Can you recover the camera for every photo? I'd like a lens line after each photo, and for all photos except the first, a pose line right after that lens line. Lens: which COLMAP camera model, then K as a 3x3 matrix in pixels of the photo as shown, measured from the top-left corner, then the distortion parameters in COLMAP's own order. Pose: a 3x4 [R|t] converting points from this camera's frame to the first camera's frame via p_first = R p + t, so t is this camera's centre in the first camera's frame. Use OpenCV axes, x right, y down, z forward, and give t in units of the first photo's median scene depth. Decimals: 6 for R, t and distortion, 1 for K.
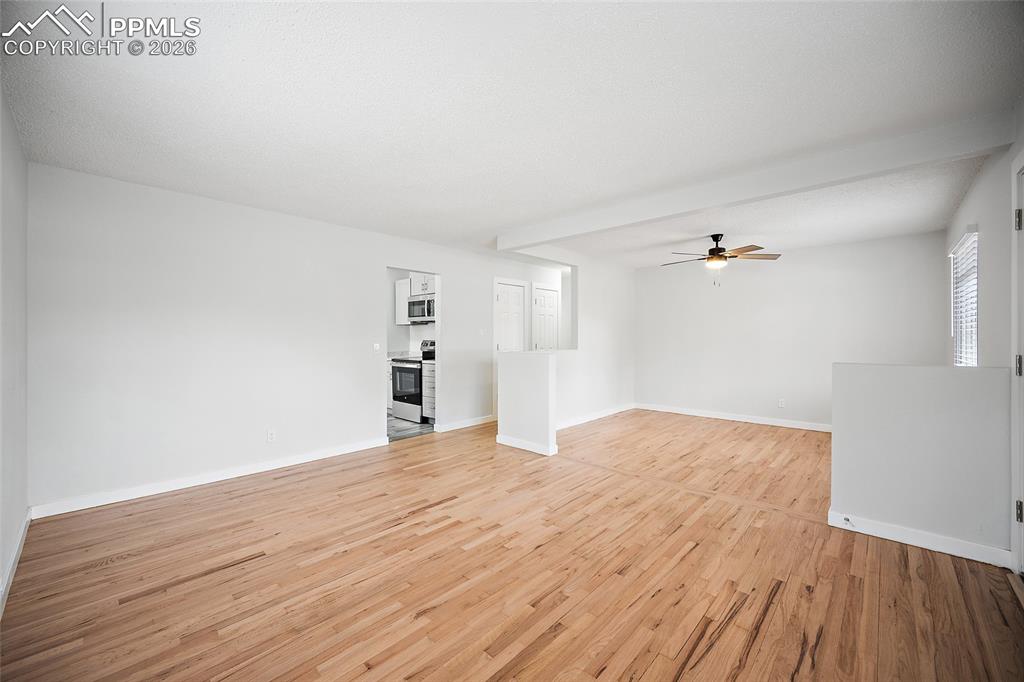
lens RADIAL K [[403.2, 0, 505.6], [0, 403.2, 336.5], [0, 0, 1]] dist [-0.002287, -0.000418]
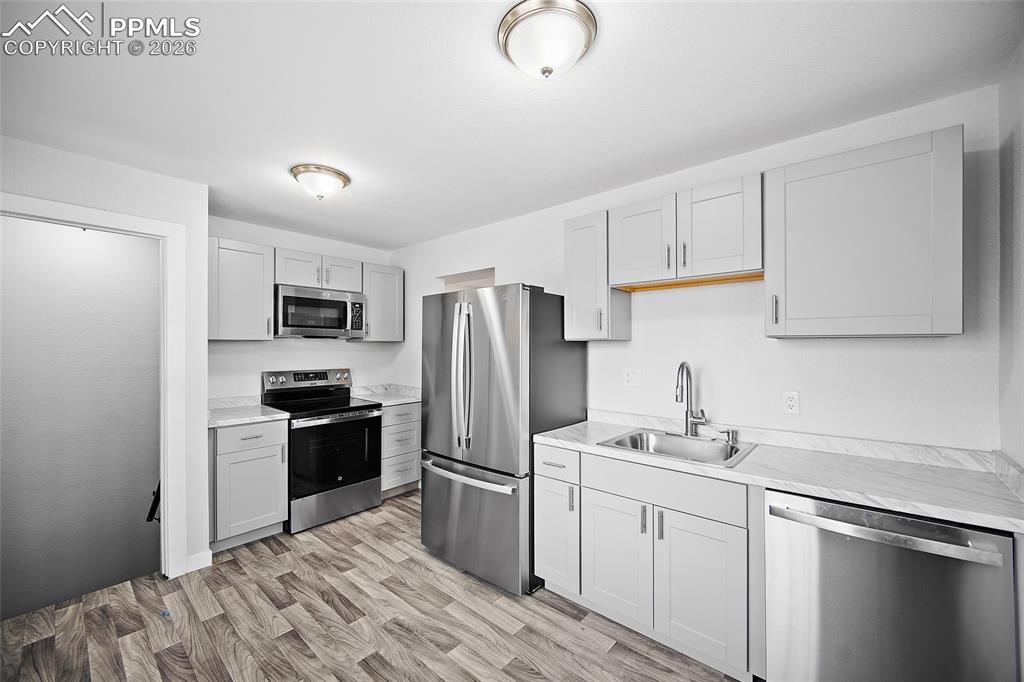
lens RADIAL K [[403.2, 0, 505.0], [0, 403.2, 345.4], [0, 0, 1]] dist [-0.002287, -0.000418]
pose [[-0.033350, 0.001809, 0.999442, -1.404589], [0.003671, 0.999992, -0.001688, -0.045918], [-0.999437, 0.003613, -0.033356, 1.392932]]
